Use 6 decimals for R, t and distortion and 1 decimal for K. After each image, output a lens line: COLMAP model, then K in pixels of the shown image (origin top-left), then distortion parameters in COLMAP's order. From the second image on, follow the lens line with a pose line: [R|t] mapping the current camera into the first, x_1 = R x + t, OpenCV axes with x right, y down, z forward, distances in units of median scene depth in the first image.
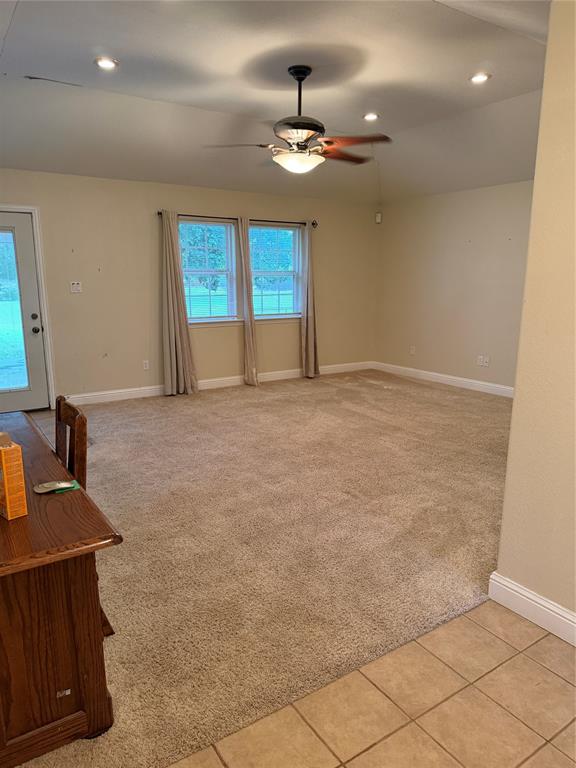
lens RADIAL K [[534.8, 0, 292.5], [0, 534.8, 382.3], [0, 0, 1]] dist [0.045943, -0.062217]
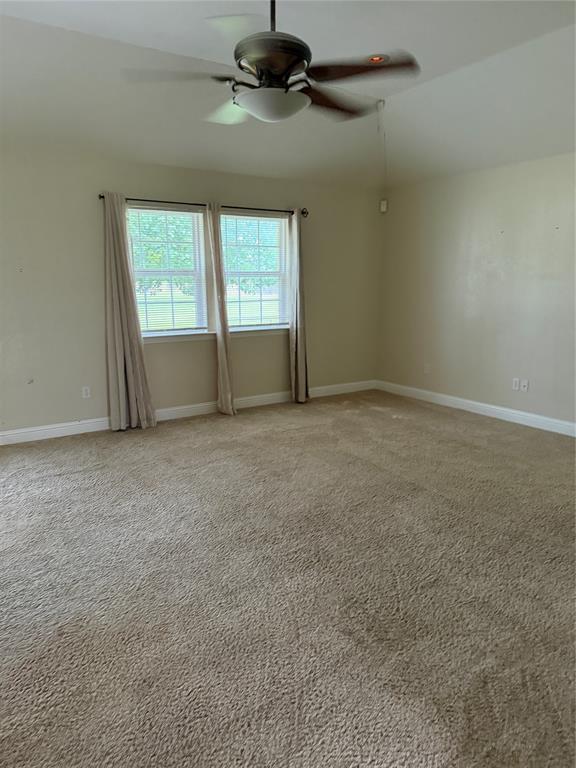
lens RADIAL K [[534.8, 0, 281.7], [0, 534.8, 385.6], [0, 0, 1]] dist [0.045943, -0.062217]
pose [[0.999867, -0.001986, -0.016180, 0.021108], [0.001966, 0.999997, -0.001216, -0.038840], [0.016183, 0.001184, 0.999868, 0.217078]]
